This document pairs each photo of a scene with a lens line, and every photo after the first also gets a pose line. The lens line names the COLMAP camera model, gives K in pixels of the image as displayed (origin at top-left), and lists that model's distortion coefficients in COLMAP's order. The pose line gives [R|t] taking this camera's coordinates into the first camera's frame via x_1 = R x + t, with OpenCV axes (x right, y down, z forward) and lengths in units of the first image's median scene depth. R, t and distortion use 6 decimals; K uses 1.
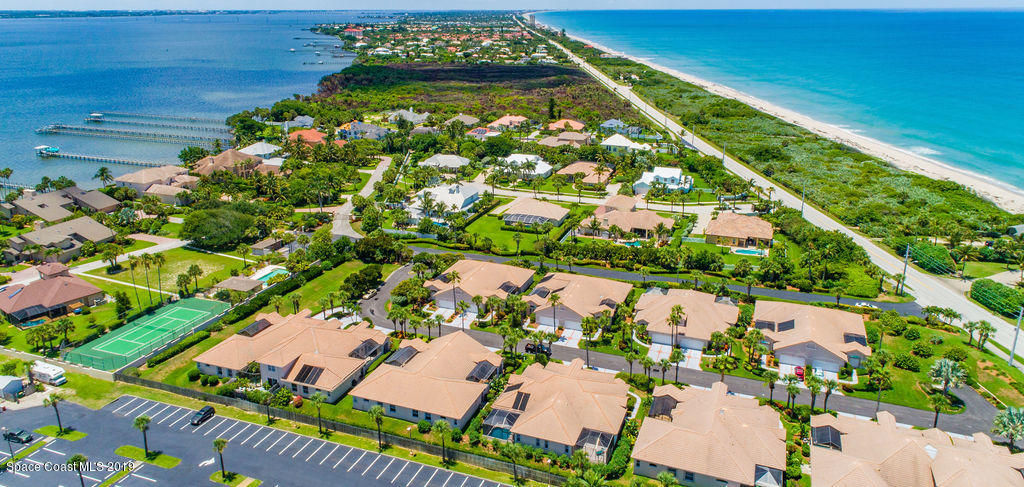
lens RADIAL K [[657.2, 0, 512.0], [0, 657.2, 243.5], [0, 0, 1]] dist [-0.002025, -0.000578]
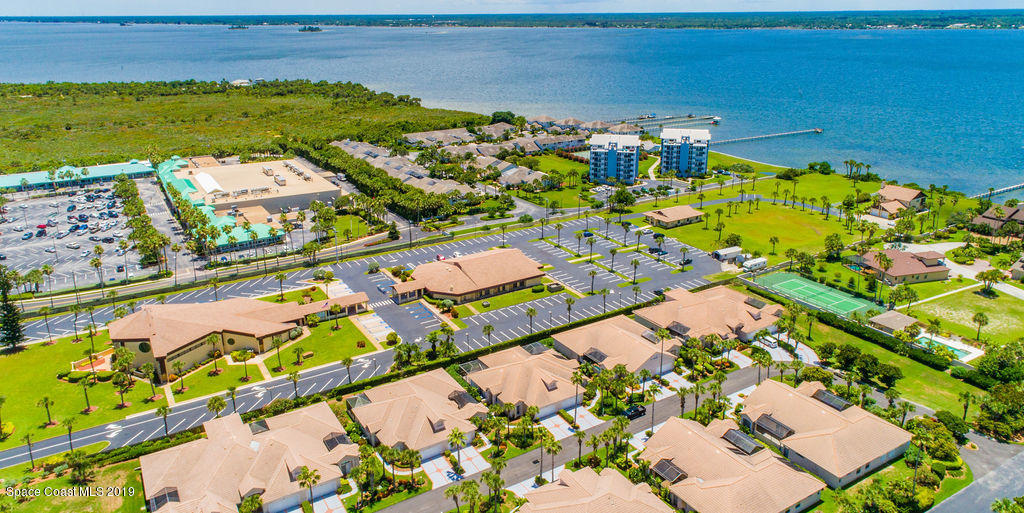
lens RADIAL K [[671.0, 0, 512.0], [0, 671.0, 256.5], [0, 0, 1]] dist [0.001762, 0.000045]
pose [[-0.601471, 0.284033, -0.746698, 0.858282], [-0.252300, 0.819296, 0.514878, -0.511293], [0.758009, 0.498076, -0.421122, 1.235325]]
